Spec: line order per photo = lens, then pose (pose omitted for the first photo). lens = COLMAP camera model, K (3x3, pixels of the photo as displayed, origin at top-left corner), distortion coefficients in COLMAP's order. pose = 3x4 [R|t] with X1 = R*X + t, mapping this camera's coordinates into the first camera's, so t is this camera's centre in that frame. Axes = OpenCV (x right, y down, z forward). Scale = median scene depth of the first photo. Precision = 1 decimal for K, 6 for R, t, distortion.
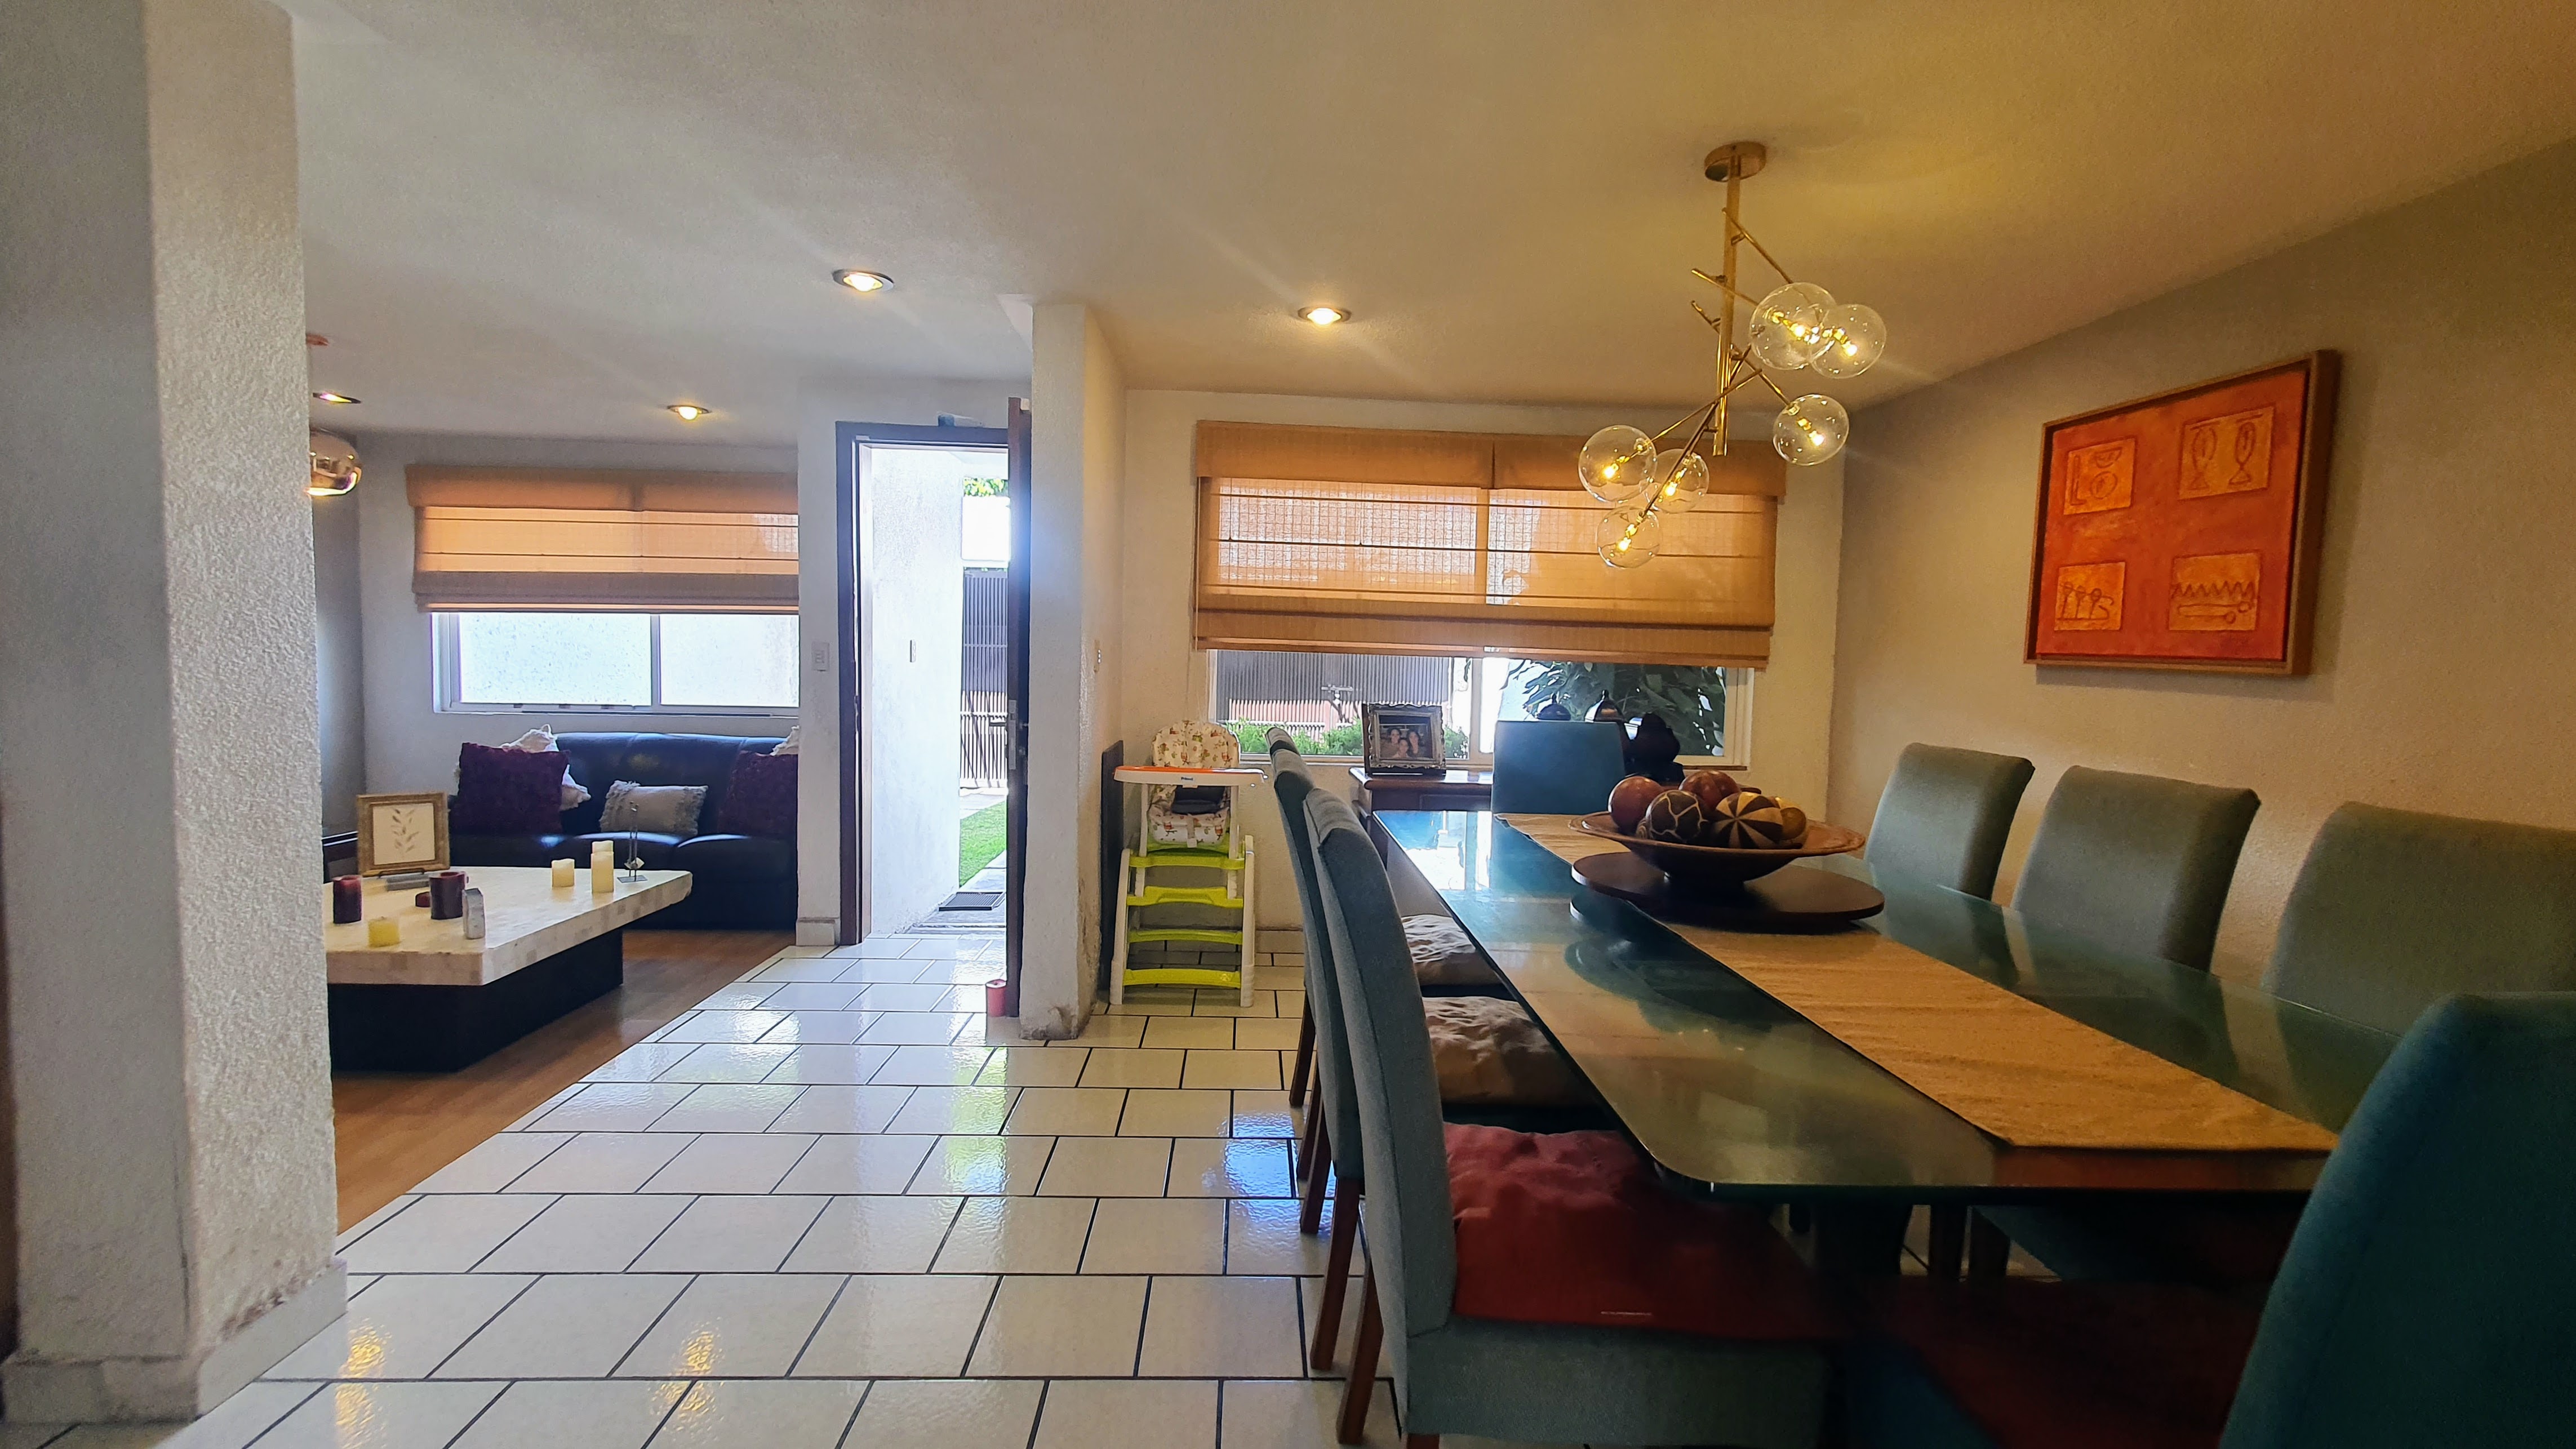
lens RADIAL K [[1031.1, 0, 1283.6], [0, 1031.1, 716.3], [0, 0, 1]] dist [0.001613, 0.000887]
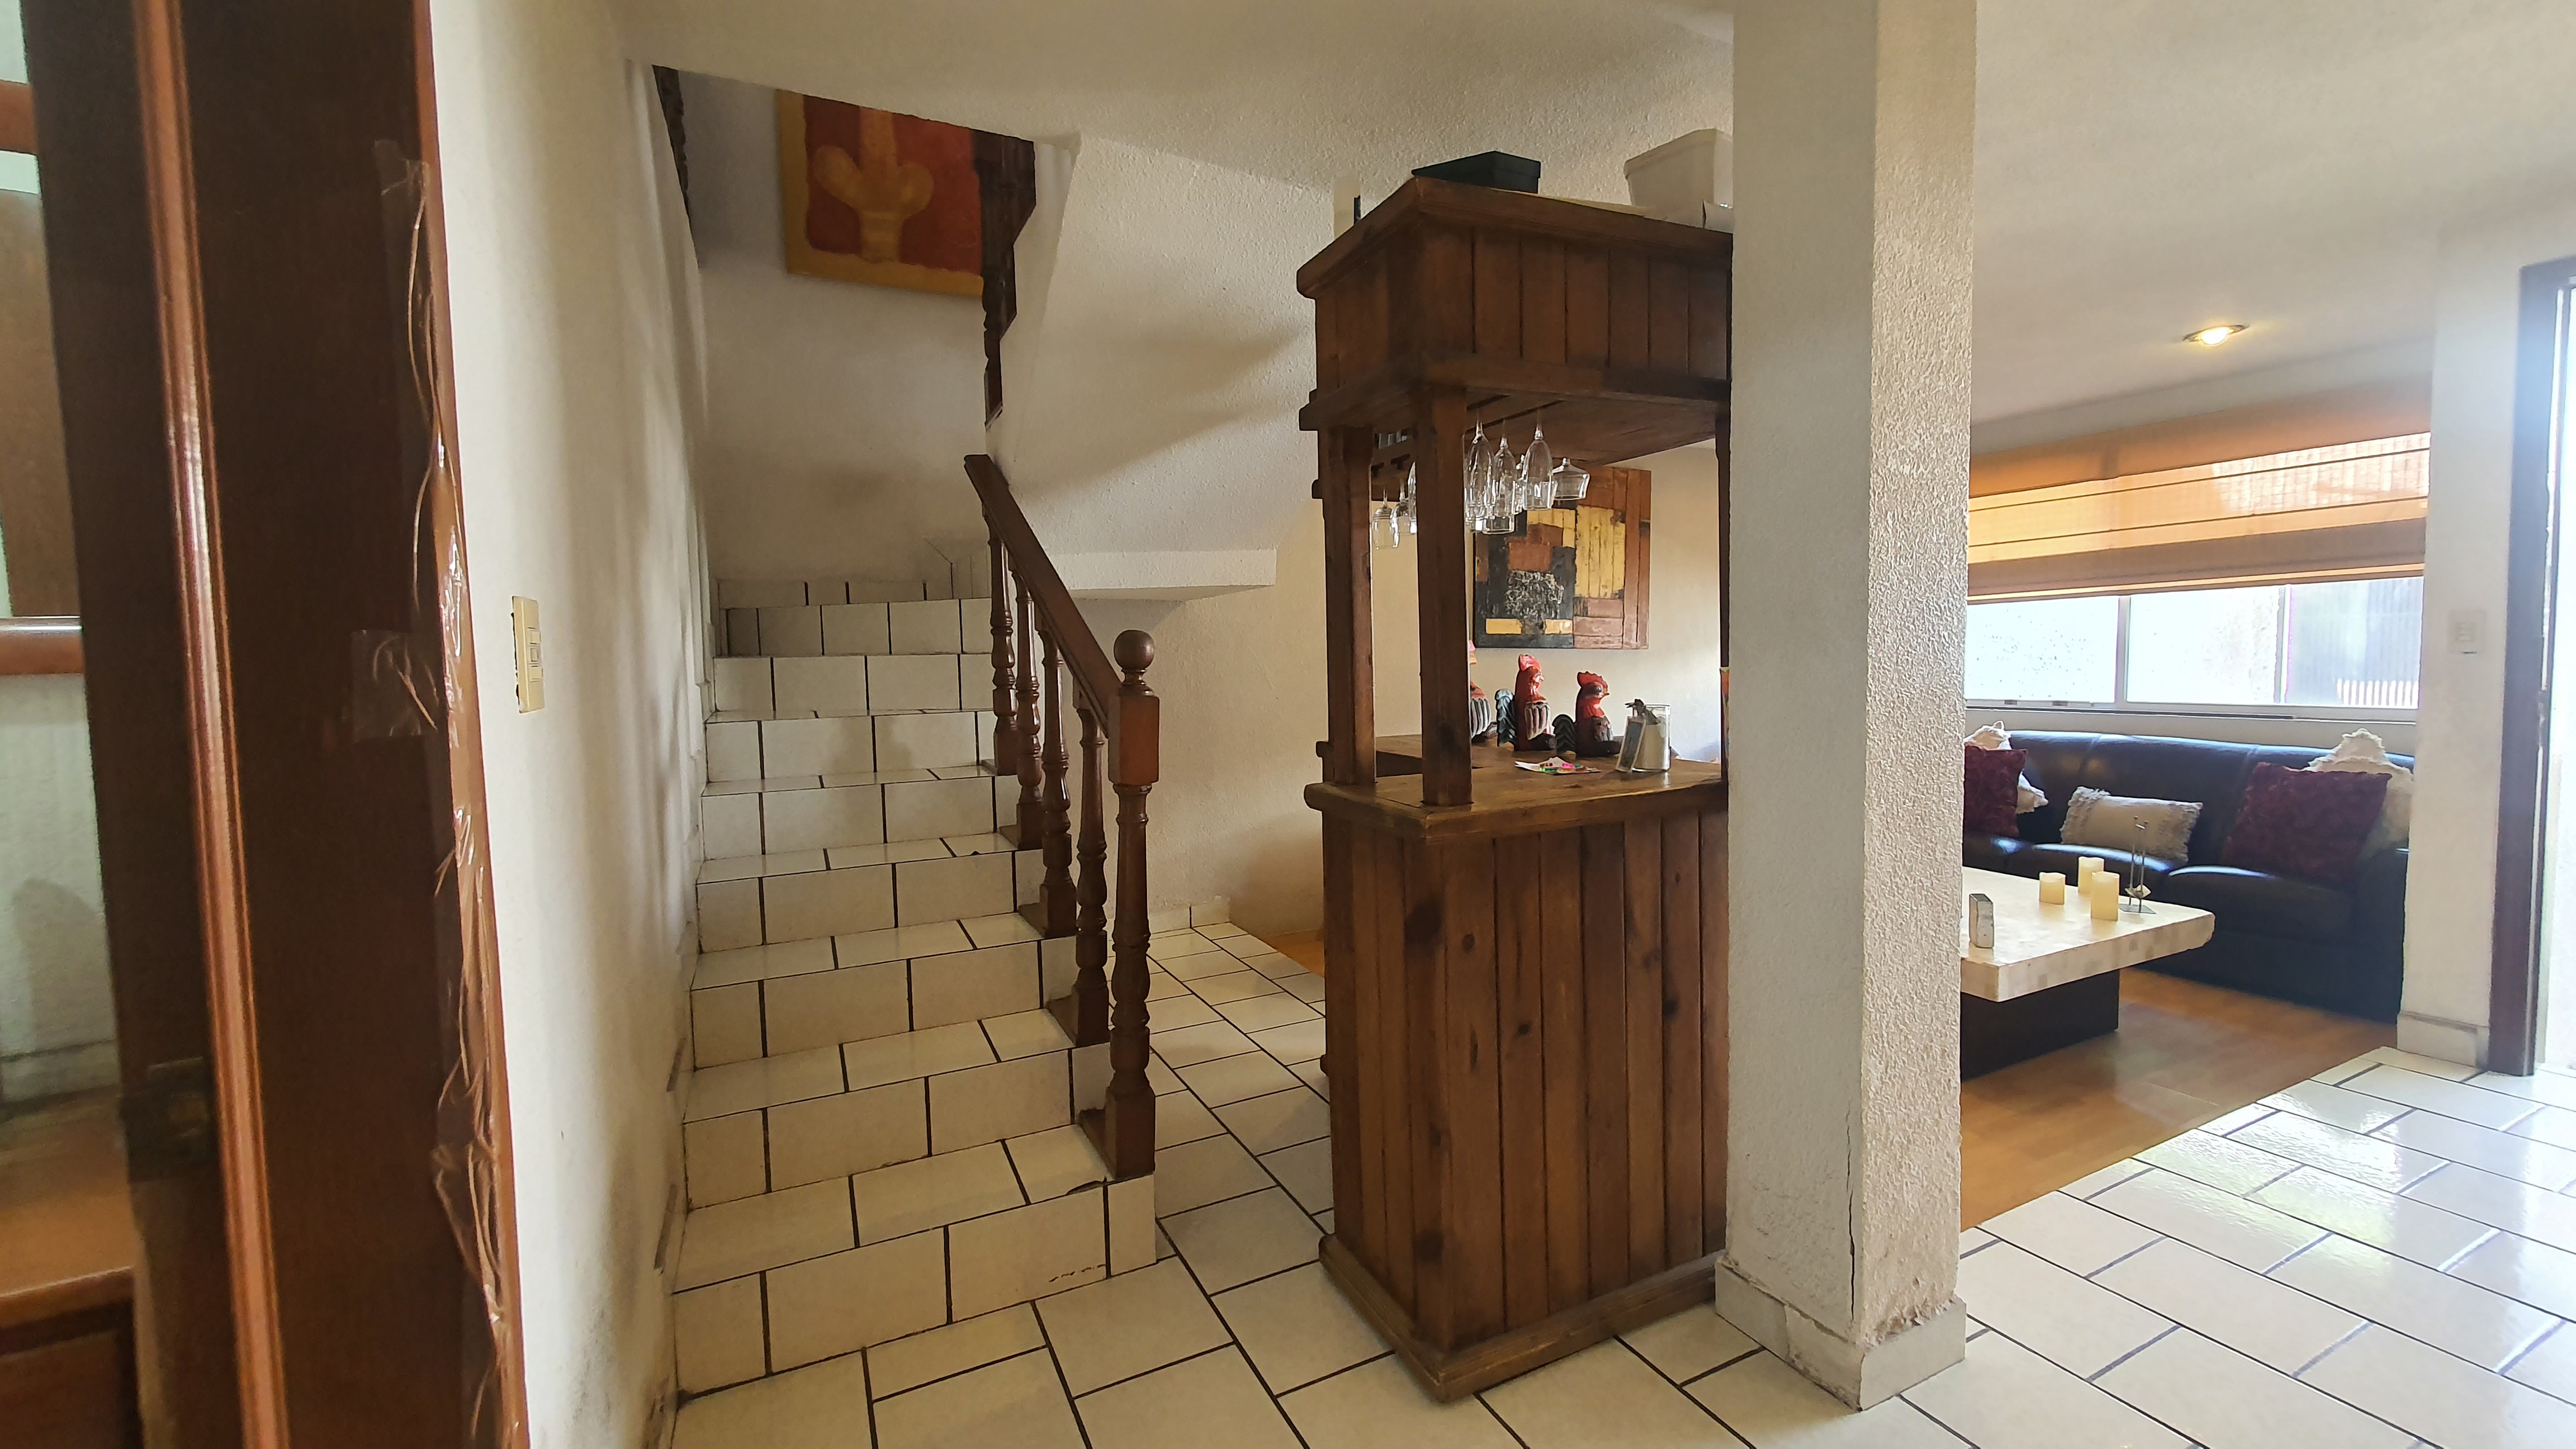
lens RADIAL K [[1031.1, 0, 1283.6], [0, 1031.1, 716.3], [0, 0, 1]] dist [0.001613, 0.000887]
pose [[0.389179, 0.023571, -0.920860, -0.128117], [-0.020643, 0.999645, 0.016864, 0.001243], [0.920931, 0.012446, 0.389528, 0.032575]]
